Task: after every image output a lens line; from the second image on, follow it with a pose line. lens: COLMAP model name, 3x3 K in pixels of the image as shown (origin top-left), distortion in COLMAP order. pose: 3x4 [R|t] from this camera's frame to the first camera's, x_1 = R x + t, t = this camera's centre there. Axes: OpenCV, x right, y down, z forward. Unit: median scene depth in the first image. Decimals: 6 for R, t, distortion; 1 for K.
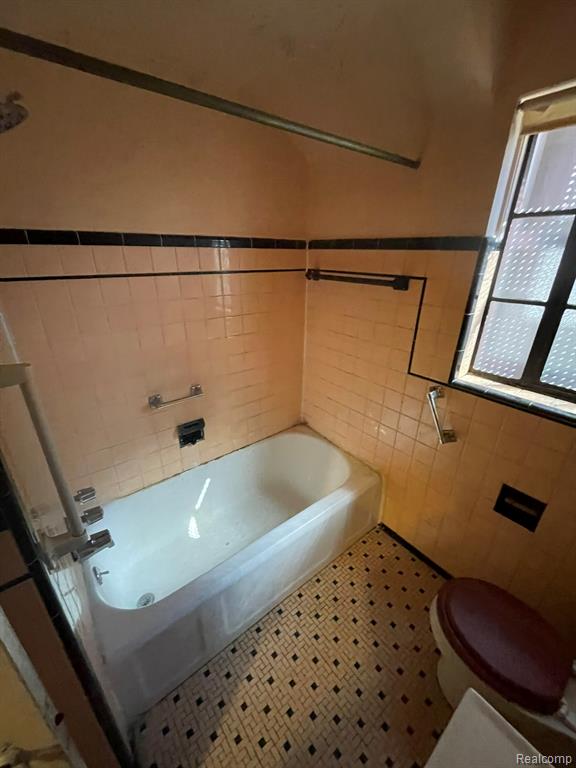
lens RADIAL K [[309.4, 0, 288.0], [0, 309.4, 384.0], [0, 0, 1]] dist [-0.001679, -0.000384]
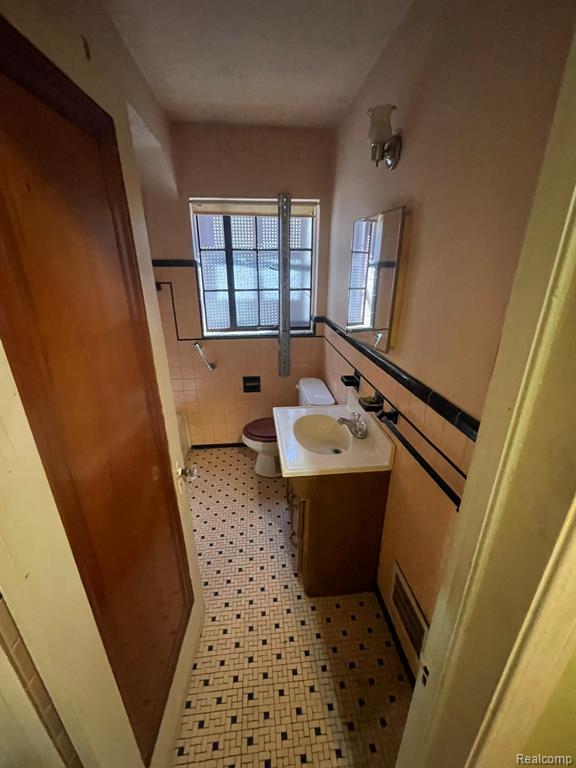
lens RADIAL K [[309.4, 0, 288.0], [0, 309.4, 384.0], [0, 0, 1]] dist [-0.001679, -0.000384]
pose [[0.531684, -0.305999, 0.789732, -0.783432], [0.343281, 0.930284, 0.129346, 0.199319], [-0.774254, 0.202329, 0.599661, -0.459360]]
